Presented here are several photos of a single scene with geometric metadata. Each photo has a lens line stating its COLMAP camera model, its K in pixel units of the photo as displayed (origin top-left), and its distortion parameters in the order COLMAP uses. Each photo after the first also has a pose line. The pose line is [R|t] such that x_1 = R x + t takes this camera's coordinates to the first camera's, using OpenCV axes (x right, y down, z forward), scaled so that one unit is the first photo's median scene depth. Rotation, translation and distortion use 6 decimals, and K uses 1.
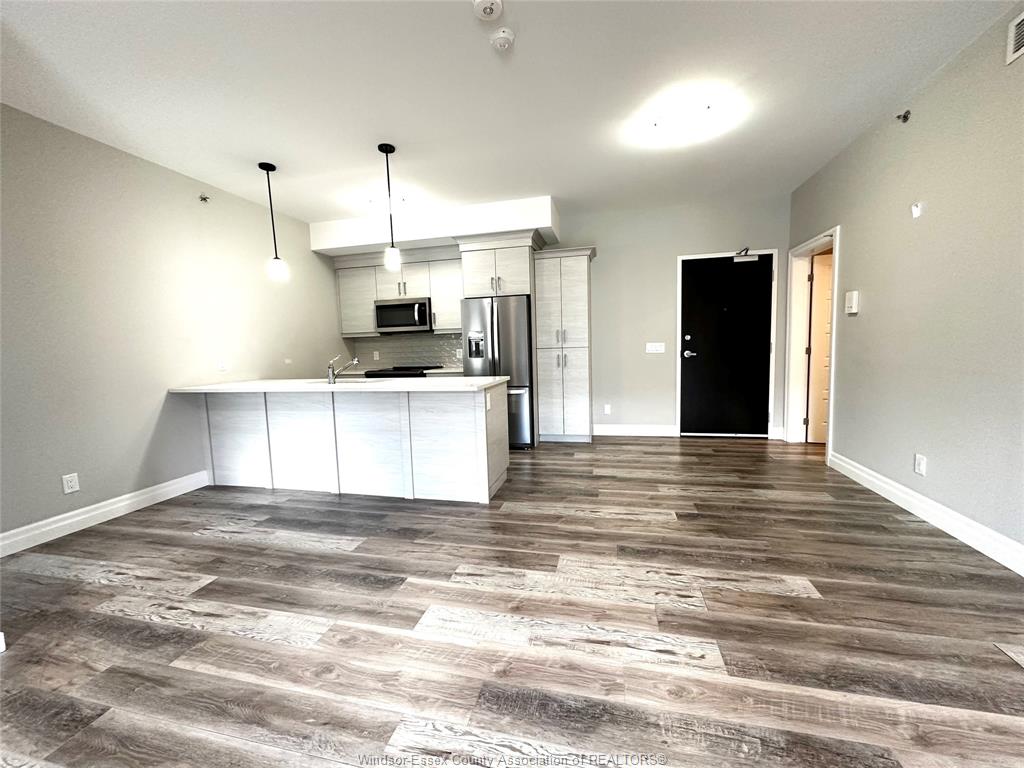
lens RADIAL K [[407.0, 0, 514.5], [0, 407.0, 381.6], [0, 0, 1]] dist [-0.004663, 0.000495]
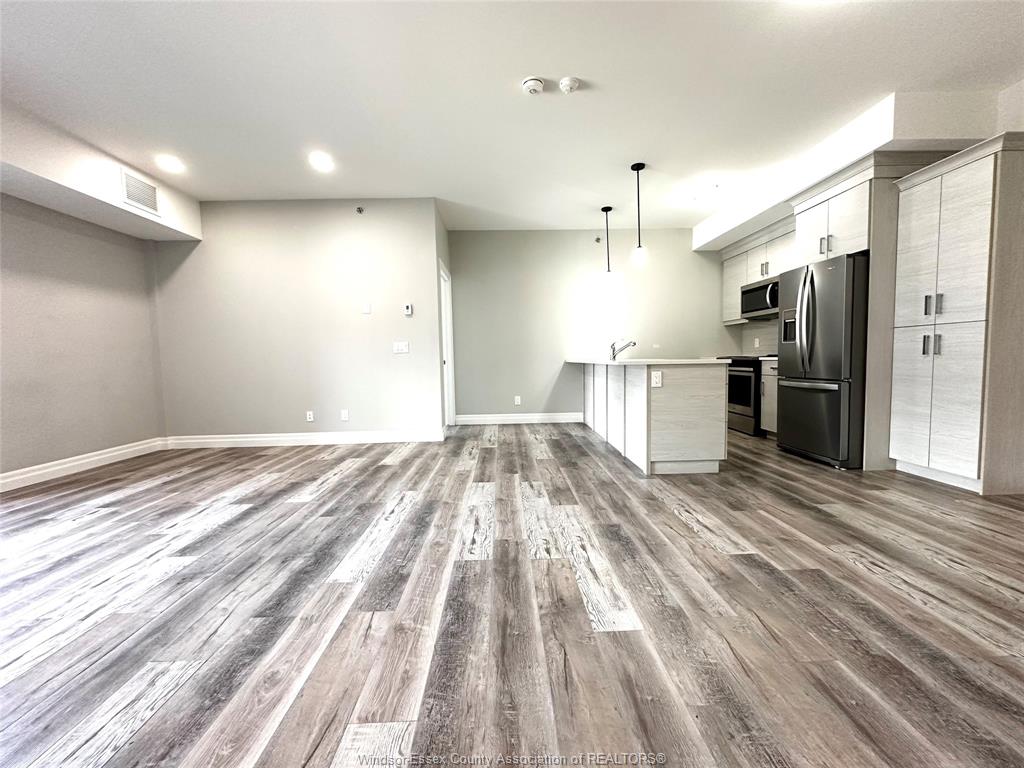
lens RADIAL K [[407.0, 0, 512.3], [0, 407.0, 383.7], [0, 0, 1]] dist [-0.004663, 0.000495]
pose [[0.258901, 0.087503, -0.961932, 0.830938], [-0.072486, 0.994840, 0.070987, 0.012410], [0.963180, 0.051348, 0.263908, 0.361454]]
